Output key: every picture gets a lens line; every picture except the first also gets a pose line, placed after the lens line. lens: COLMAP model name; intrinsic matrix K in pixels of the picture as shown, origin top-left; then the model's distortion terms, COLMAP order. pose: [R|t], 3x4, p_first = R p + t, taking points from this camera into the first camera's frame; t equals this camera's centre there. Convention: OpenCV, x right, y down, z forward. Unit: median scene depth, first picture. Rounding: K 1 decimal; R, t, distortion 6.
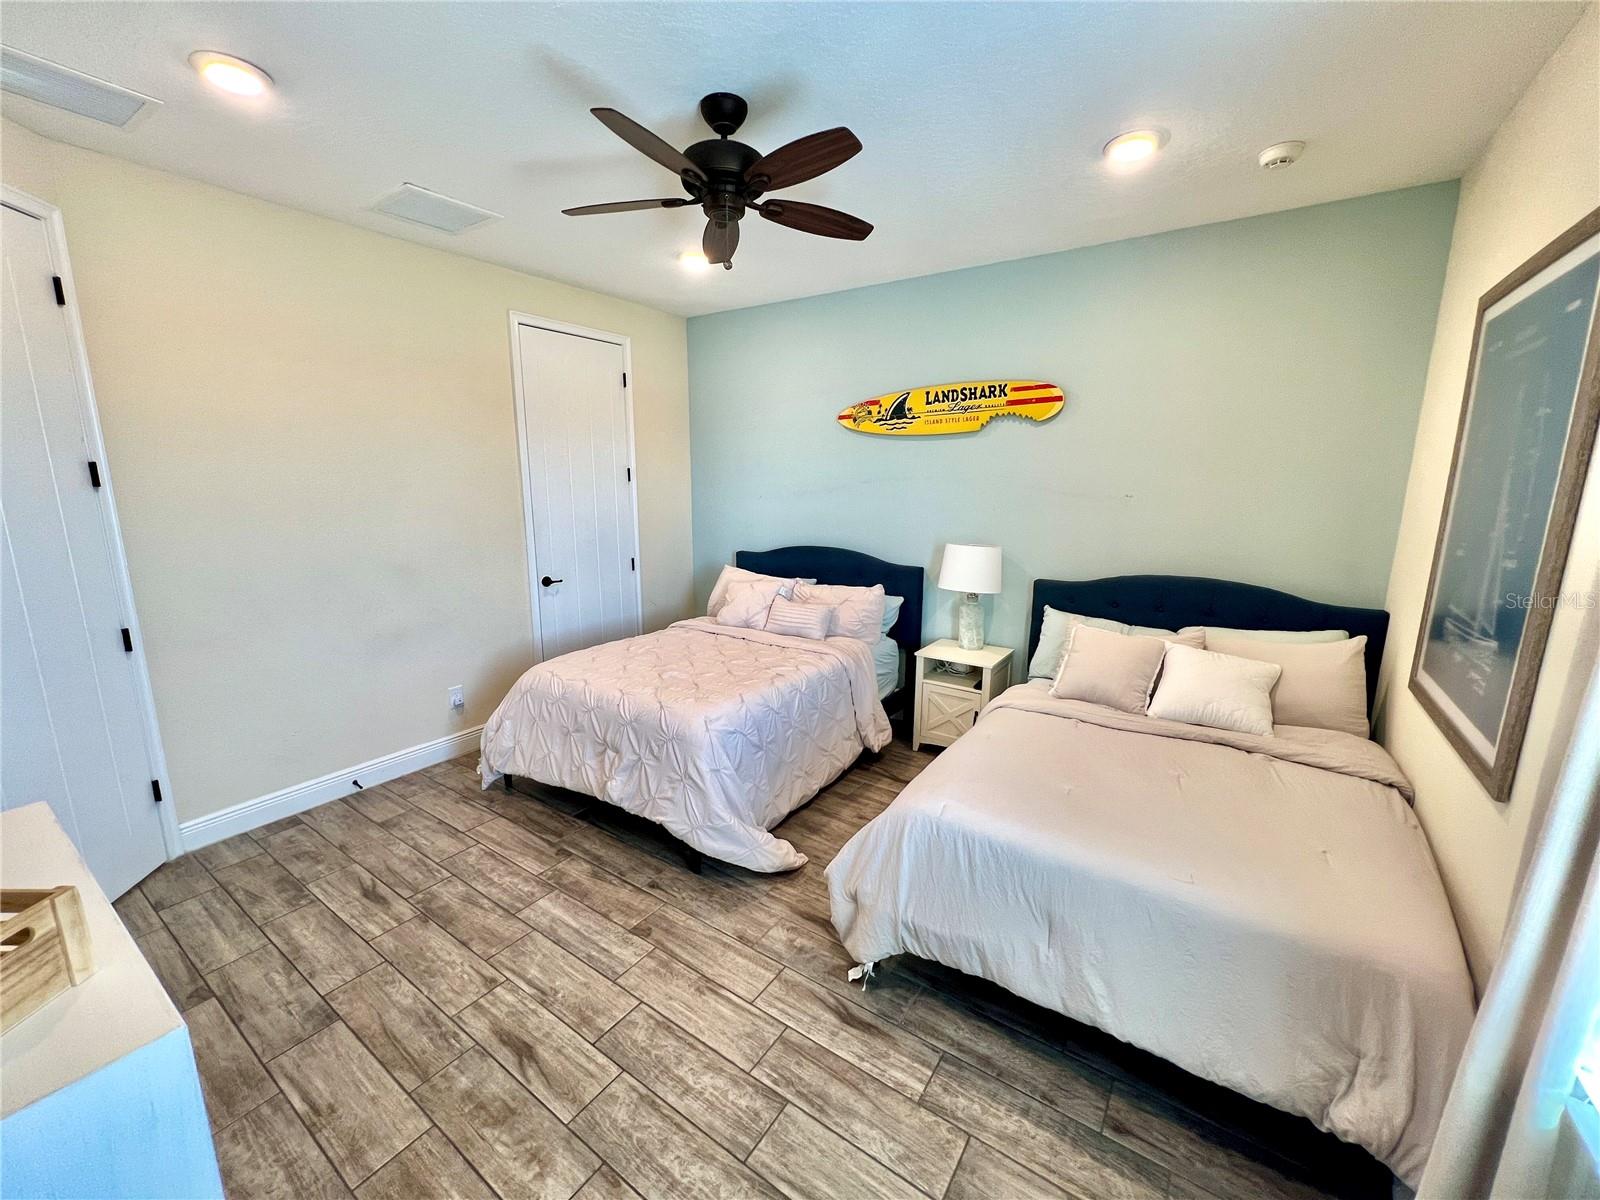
lens RADIAL K [[638.3, 0, 791.9], [0, 638.3, 589.7], [0, 0, 1]] dist [-0.007113, 0.001774]
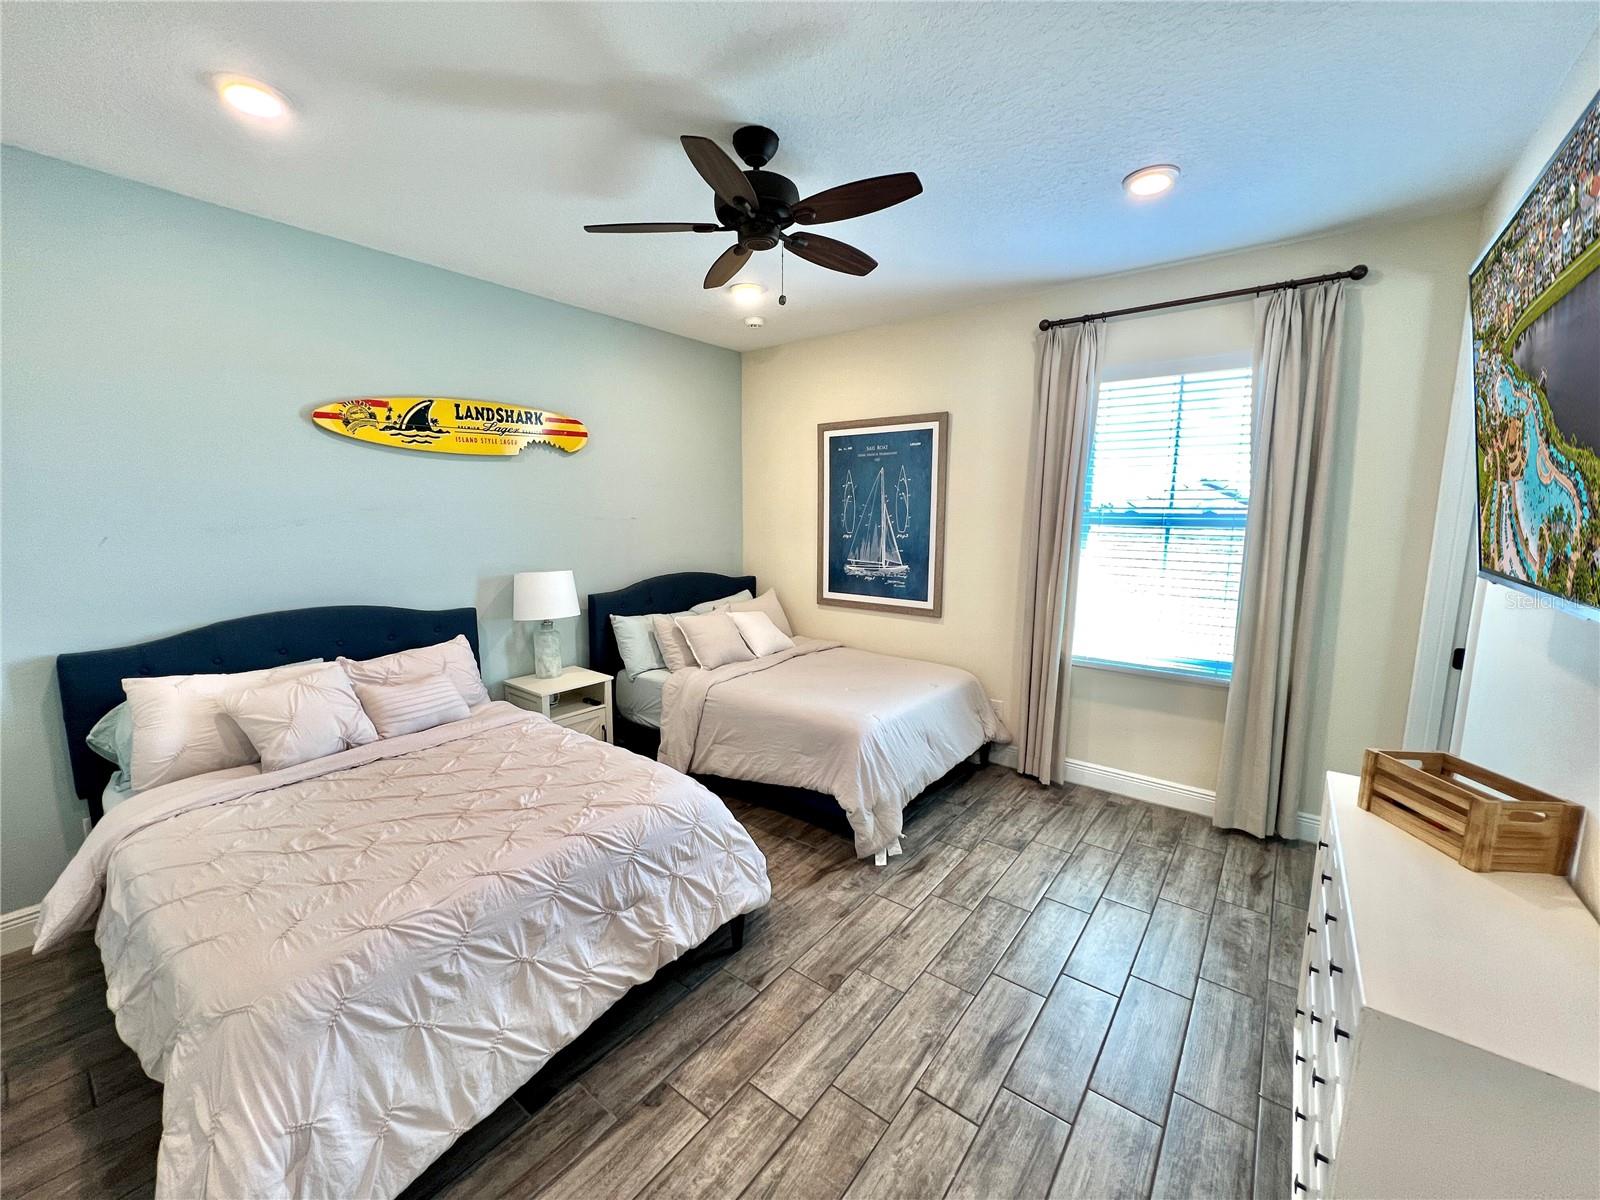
lens RADIAL K [[638.3, 0, 802.2], [0, 638.3, 588.6], [0, 0, 1]] dist [-0.007113, 0.001774]
pose [[0.051970, -0.126577, 0.990594, -1.112779], [0.172759, 0.978119, 0.115919, -0.149127], [-0.983592, 0.165110, 0.072700, 0.898599]]
